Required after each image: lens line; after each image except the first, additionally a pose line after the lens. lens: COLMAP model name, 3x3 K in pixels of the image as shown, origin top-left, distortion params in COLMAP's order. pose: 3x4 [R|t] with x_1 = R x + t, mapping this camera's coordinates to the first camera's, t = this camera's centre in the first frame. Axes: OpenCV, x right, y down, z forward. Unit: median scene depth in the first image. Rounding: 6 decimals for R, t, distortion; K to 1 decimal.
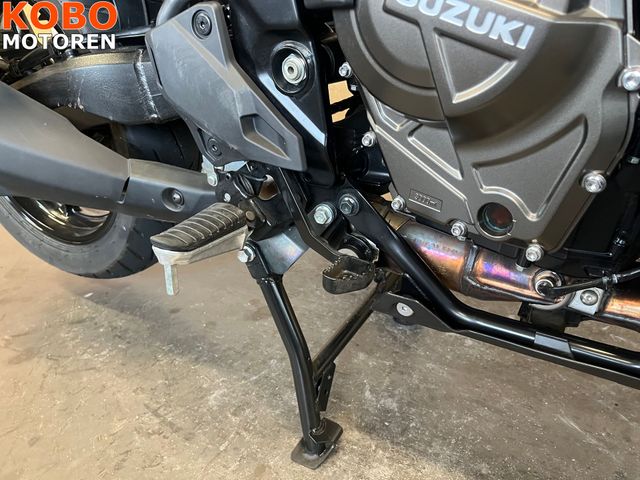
lens RADIAL K [[487.6, 0, 321.9], [0, 487.6, 235.3], [0, 0, 1]] dist [0.051514, -0.080401]
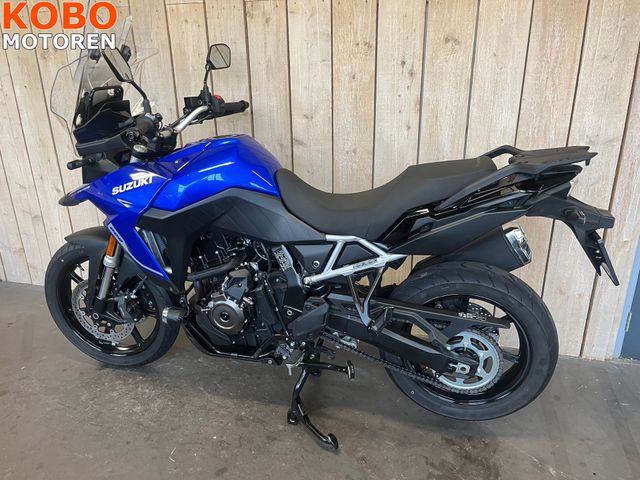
lens RADIAL K [[487.6, 0, 319.2], [0, 487.6, 244.4], [0, 0, 1]] dist [0.051514, -0.080401]
pose [[0.970795, -0.045894, 0.235479, 0.680002], [0.068644, 0.993633, -0.089336, -0.290299], [-0.229880, 0.102892, 0.967765, -3.086957]]
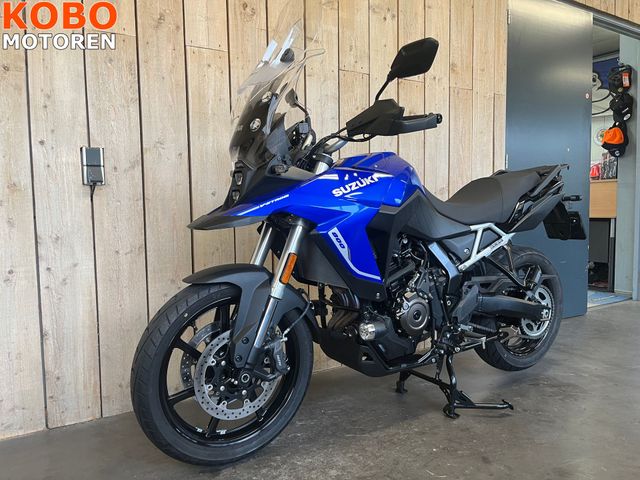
lens RADIAL K [[487.6, 0, 318.4], [0, 487.6, 242.1], [0, 0, 1]] dist [0.051514, -0.080401]
pose [[0.488480, -0.015255, 0.872442, -2.602558], [0.369134, 0.909585, -0.190774, -0.211866], [-0.790650, 0.415238, 0.449945, -0.773275]]
